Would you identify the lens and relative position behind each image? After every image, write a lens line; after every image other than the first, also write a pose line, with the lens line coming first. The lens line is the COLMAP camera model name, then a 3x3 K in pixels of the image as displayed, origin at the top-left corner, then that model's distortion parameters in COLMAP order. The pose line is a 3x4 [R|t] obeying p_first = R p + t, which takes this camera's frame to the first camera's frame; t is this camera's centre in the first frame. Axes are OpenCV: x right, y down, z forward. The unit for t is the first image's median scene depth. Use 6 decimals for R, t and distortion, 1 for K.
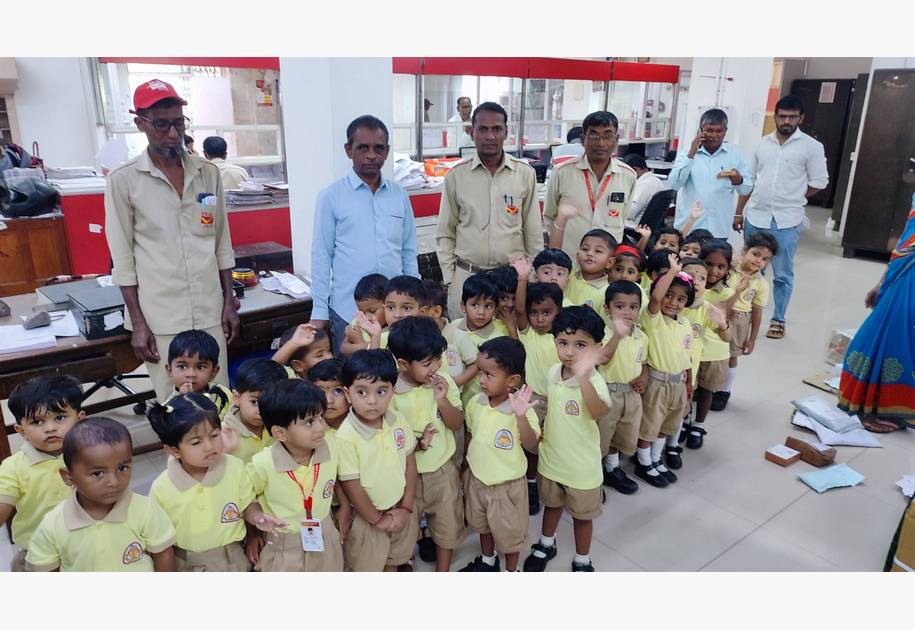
lens RADIAL K [[664.3, 0, 457.5], [0, 664.3, 315.0], [0, 0, 1]] dist [-0.008000, -0.002634]
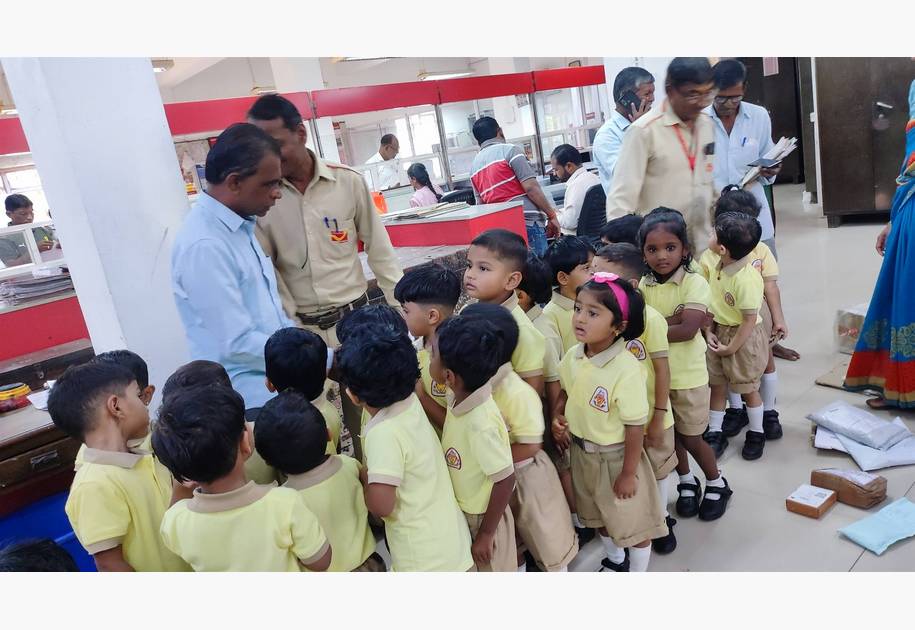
lens RADIAL K [[644.7, 0, 457.5], [0, 644.7, 315.0], [0, 0, 1]] dist [0.004908, 0.004395]
pose [[0.980143, -0.198204, -0.005872, 0.153704], [0.197181, 0.977355, -0.076787, -0.000884], [0.020959, 0.074104, 0.997030, 0.272583]]
